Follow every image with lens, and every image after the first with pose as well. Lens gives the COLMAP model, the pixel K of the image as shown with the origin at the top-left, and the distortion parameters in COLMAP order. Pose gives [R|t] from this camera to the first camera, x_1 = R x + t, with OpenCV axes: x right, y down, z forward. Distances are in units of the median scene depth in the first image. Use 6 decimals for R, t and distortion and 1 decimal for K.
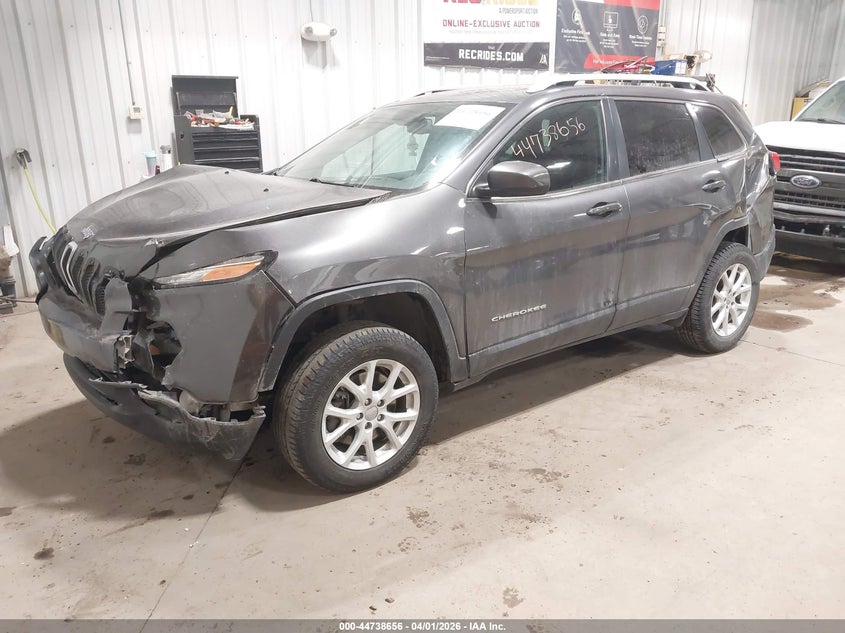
lens RADIAL K [[668.6, 0, 407.0], [0, 668.6, 324.0], [0, 0, 1]] dist [0.002157, 0.002262]
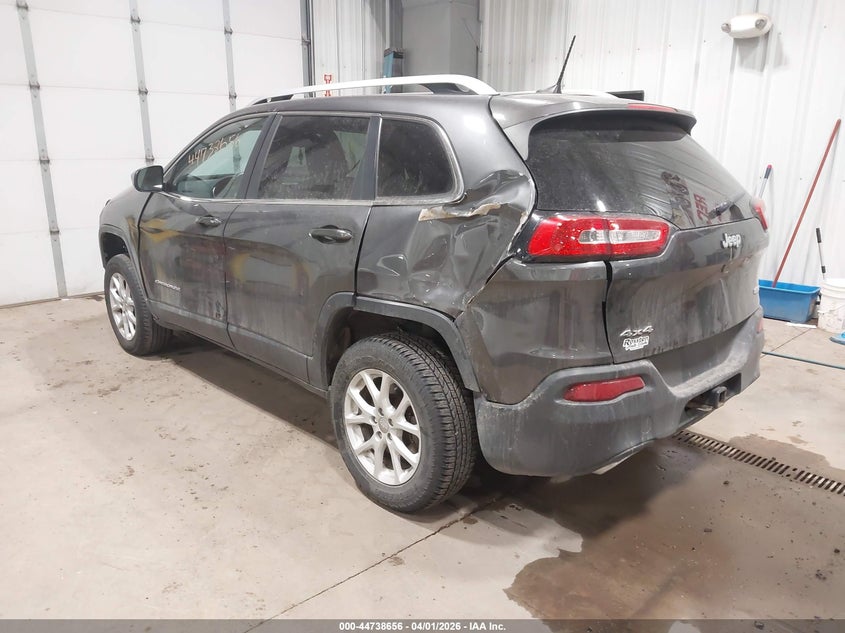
lens RADIAL K [[668.6, 0, 407.0], [0, 668.6, 324.0], [0, 0, 1]] dist [0.002157, 0.002262]
pose [[0.103174, 0.274285, -0.956098, 1.263710], [-0.297170, 0.925825, 0.233533, -0.330746], [0.949234, 0.260029, 0.177031, 1.067034]]
